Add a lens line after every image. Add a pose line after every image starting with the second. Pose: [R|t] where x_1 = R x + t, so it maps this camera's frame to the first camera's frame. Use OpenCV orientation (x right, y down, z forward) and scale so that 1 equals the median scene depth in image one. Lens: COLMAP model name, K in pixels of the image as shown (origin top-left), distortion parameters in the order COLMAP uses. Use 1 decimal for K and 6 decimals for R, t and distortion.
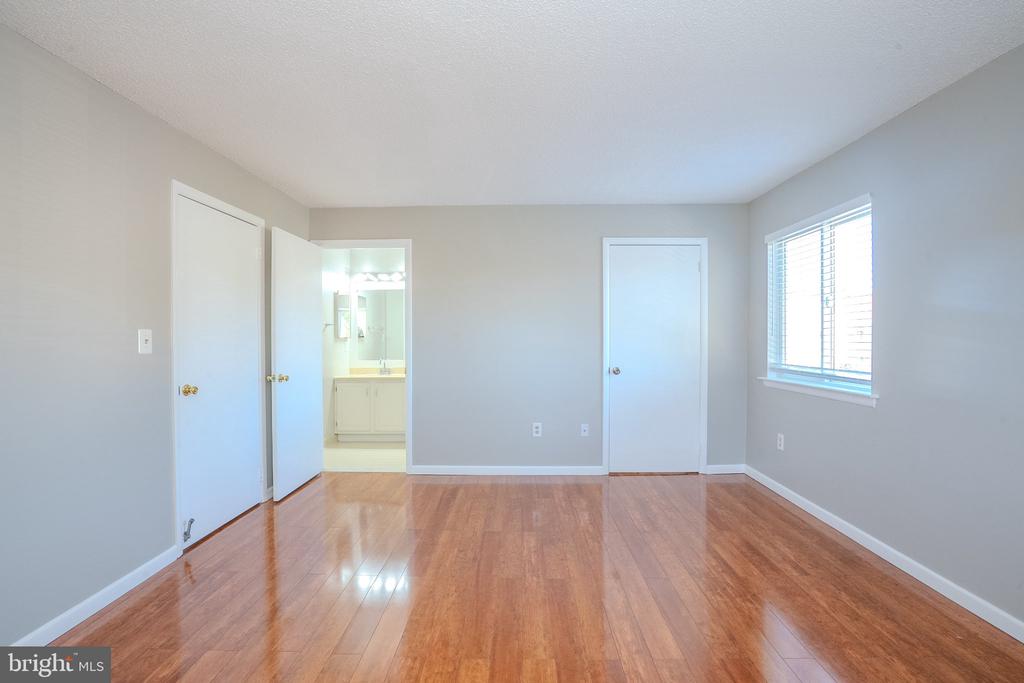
lens RADIAL K [[471.9, 0, 518.3], [0, 471.9, 340.1], [0, 0, 1]] dist [-0.056813, 0.020661]
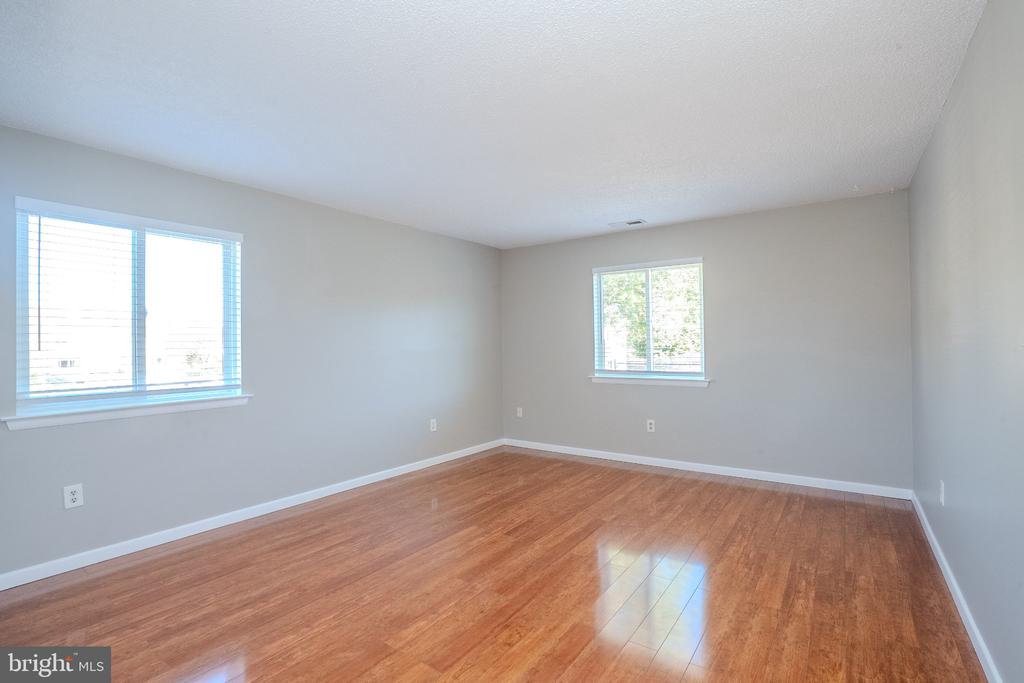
lens RADIAL K [[471.9, 0, 505.0], [0, 471.9, 346.4], [0, 0, 1]] dist [-0.056813, 0.020661]
pose [[-0.807908, 0.009392, 0.589233, -0.521934], [0.017291, 0.999820, 0.007772, -0.010471], [-0.589054, 0.016467, -0.807926, 1.519629]]
